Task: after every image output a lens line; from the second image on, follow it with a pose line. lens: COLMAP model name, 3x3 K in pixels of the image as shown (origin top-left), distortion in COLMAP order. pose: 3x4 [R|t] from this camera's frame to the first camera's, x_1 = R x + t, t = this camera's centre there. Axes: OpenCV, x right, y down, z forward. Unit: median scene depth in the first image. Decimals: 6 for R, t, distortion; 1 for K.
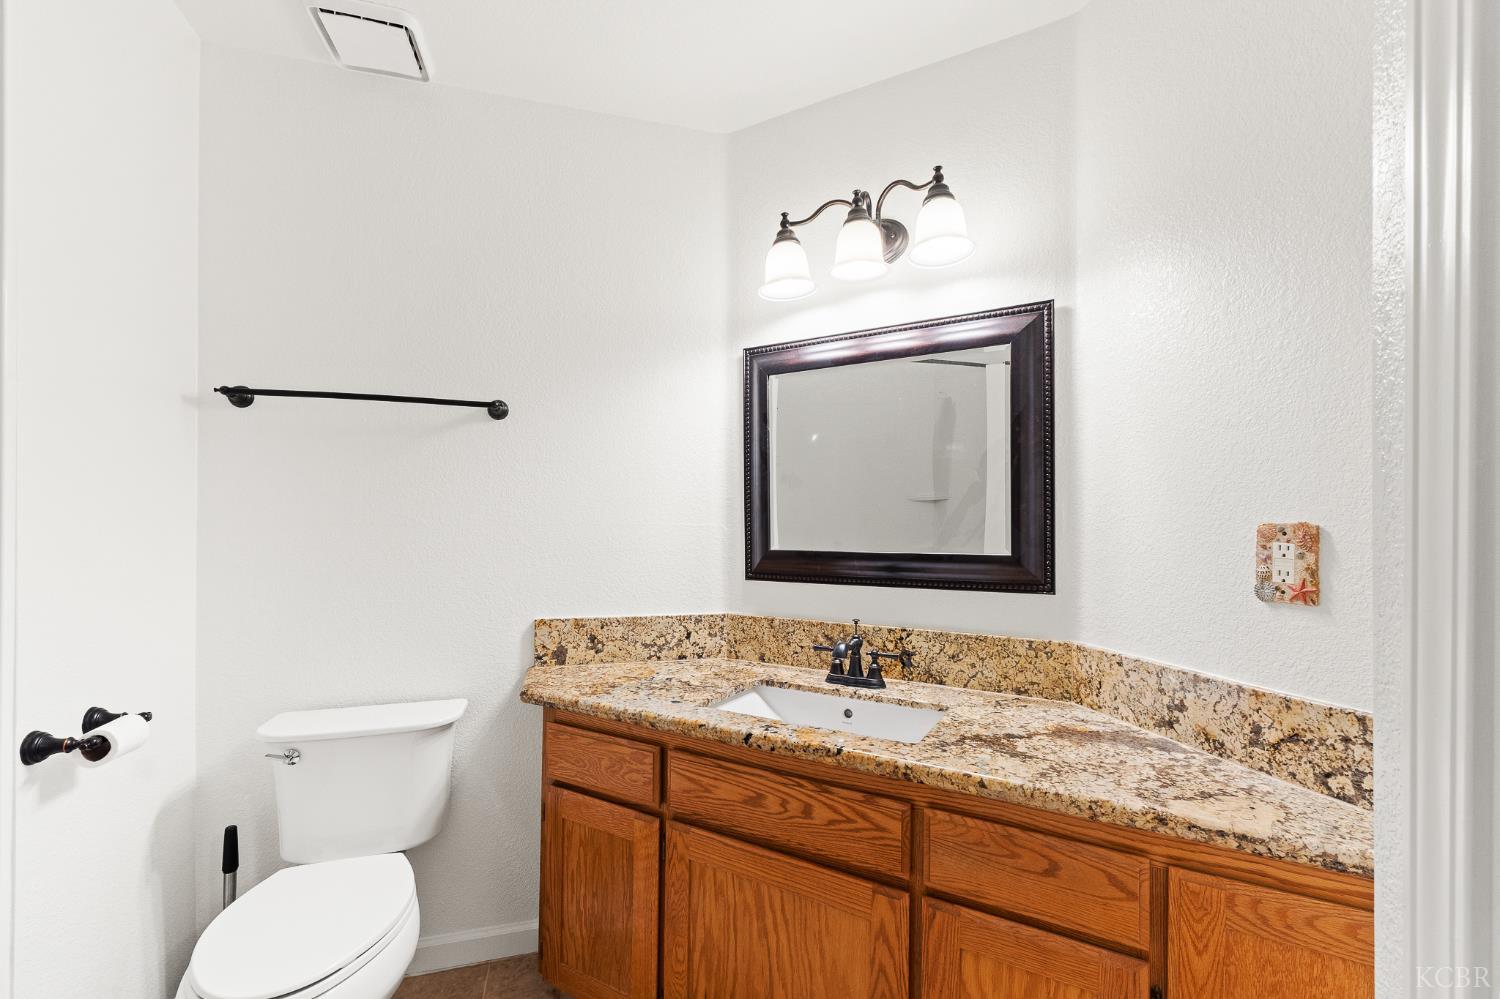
lens RADIAL K [[654.3, 0, 731.2], [0, 654.3, 517.5], [0, 0, 1]] dist [0.005279, 0.000133]
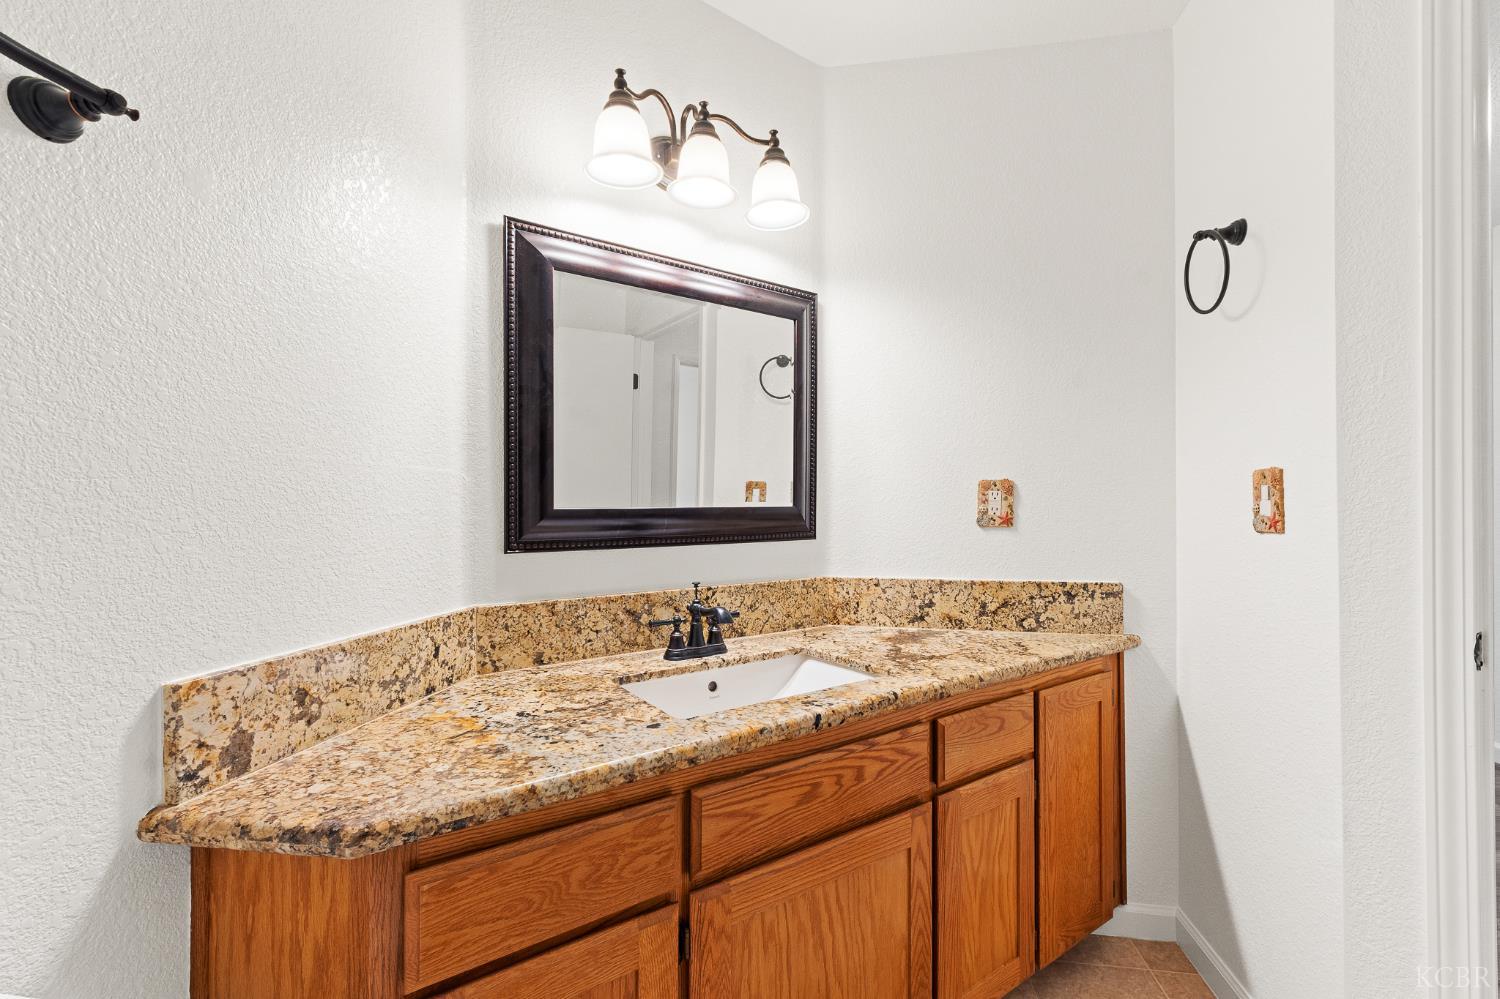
lens RADIAL K [[645.9, 0, 755.9], [0, 645.9, 503.6], [0, 0, 1]] dist [0.005175, 0.000541]
pose [[0.392128, 0.001396, 0.919910, -0.655683], [-0.008542, 0.999961, 0.002123, 0.051168], [-0.919871, -0.008691, 0.392124, 0.647231]]
